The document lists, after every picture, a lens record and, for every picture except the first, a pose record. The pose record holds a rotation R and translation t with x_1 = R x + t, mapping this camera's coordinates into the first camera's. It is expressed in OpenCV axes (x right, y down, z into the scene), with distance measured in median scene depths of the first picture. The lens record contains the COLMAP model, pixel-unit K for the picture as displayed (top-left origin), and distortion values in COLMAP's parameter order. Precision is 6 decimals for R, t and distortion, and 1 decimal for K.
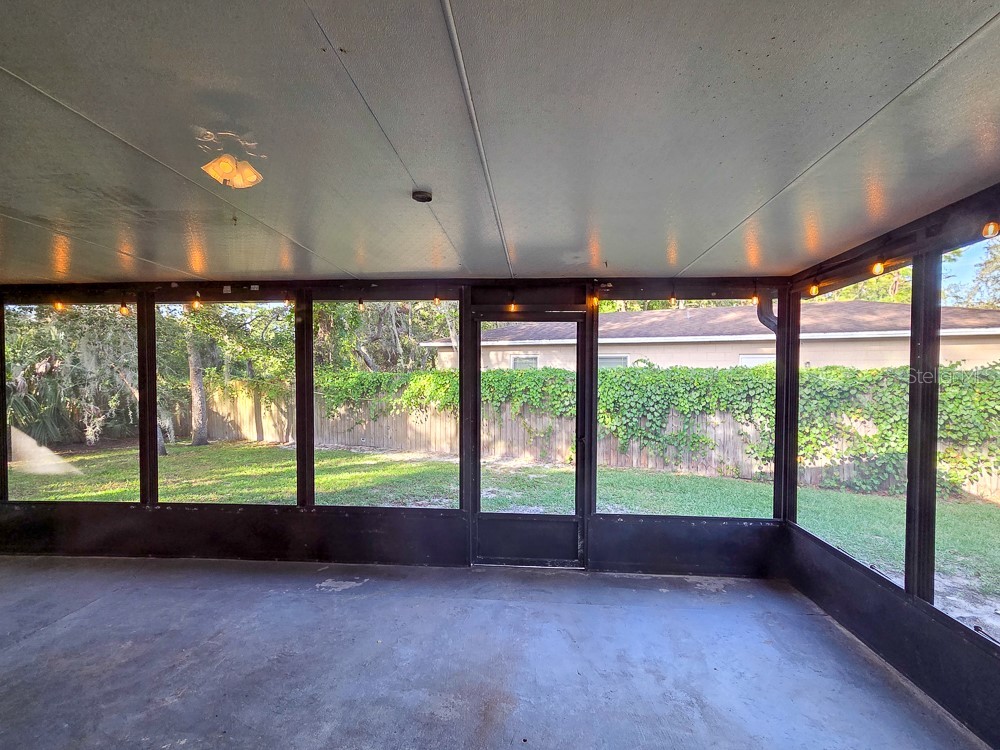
lens RADIAL K [[471.3, 0, 511.3], [0, 471.3, 379.4], [0, 0, 1]] dist [0.002890, 0.000492]
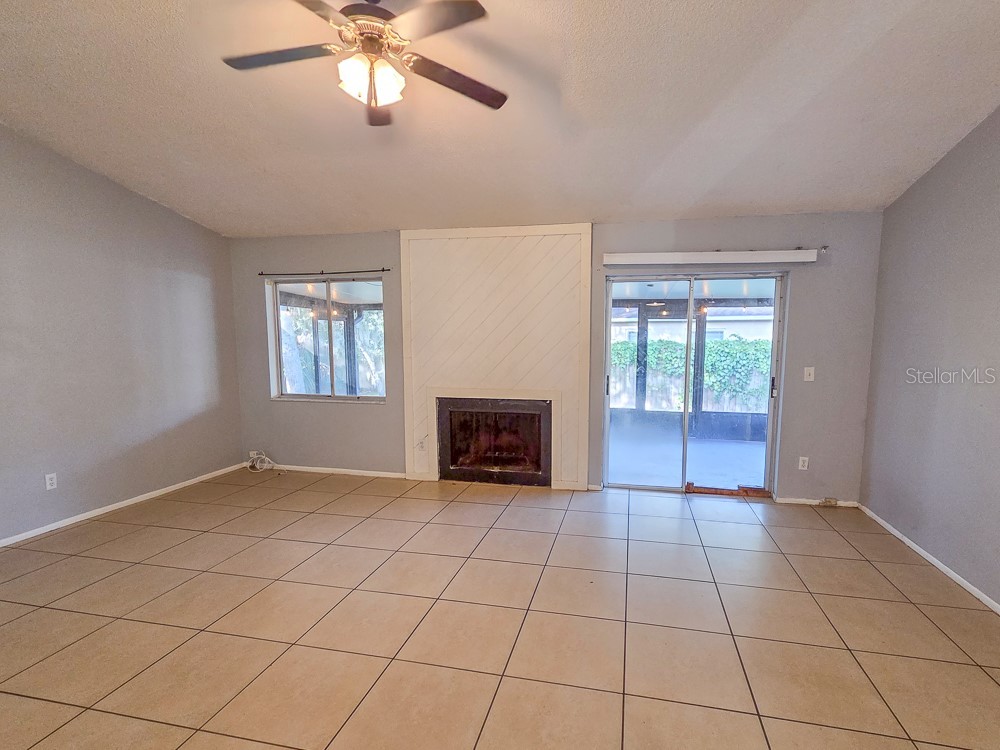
lens RADIAL K [[489.8, 0, 526.8], [0, 489.8, 395.0], [0, 0, 1]] dist [0.000433, 0.000157]
pose [[0.989636, 0.018228, -0.142439, -0.117732], [-0.005333, 0.995892, 0.090391, 0.008266], [0.143501, -0.088694, 0.985668, -0.525142]]
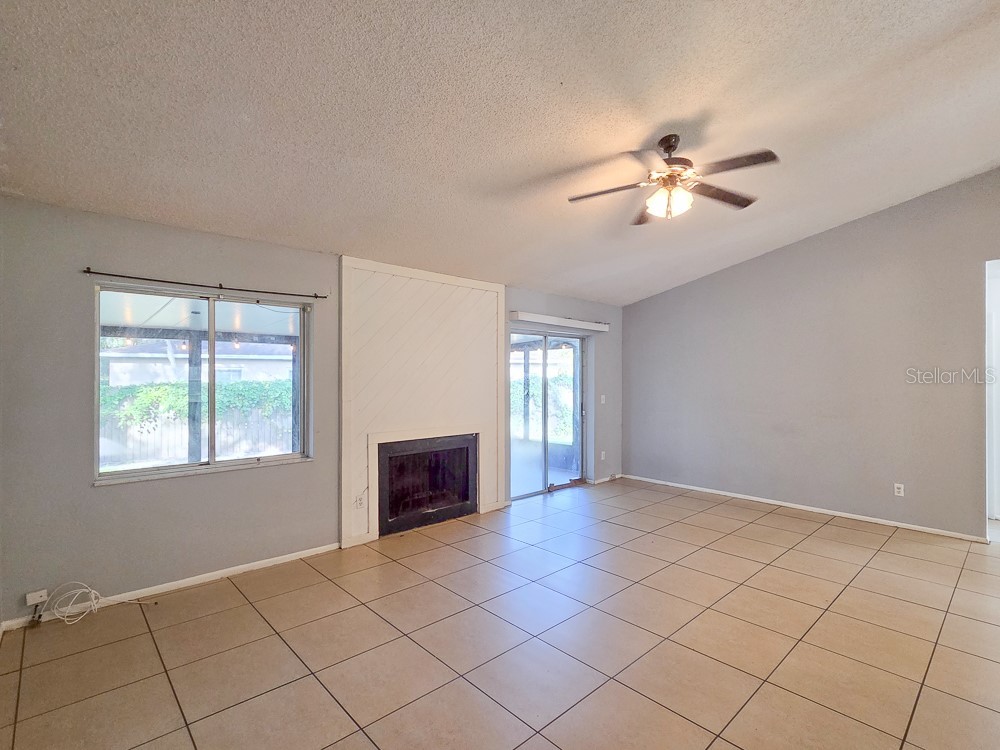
lens RADIAL K [[483.7, 0, 530.1], [0, 483.7, 375.0], [0, 0, 1]] dist [0.001483, 0.000450]
pose [[0.667853, 0.003157, 0.744287, -0.540804], [0.019642, 0.999568, -0.021864, 0.006075], [-0.744034, 0.029221, 0.667502, -0.442262]]
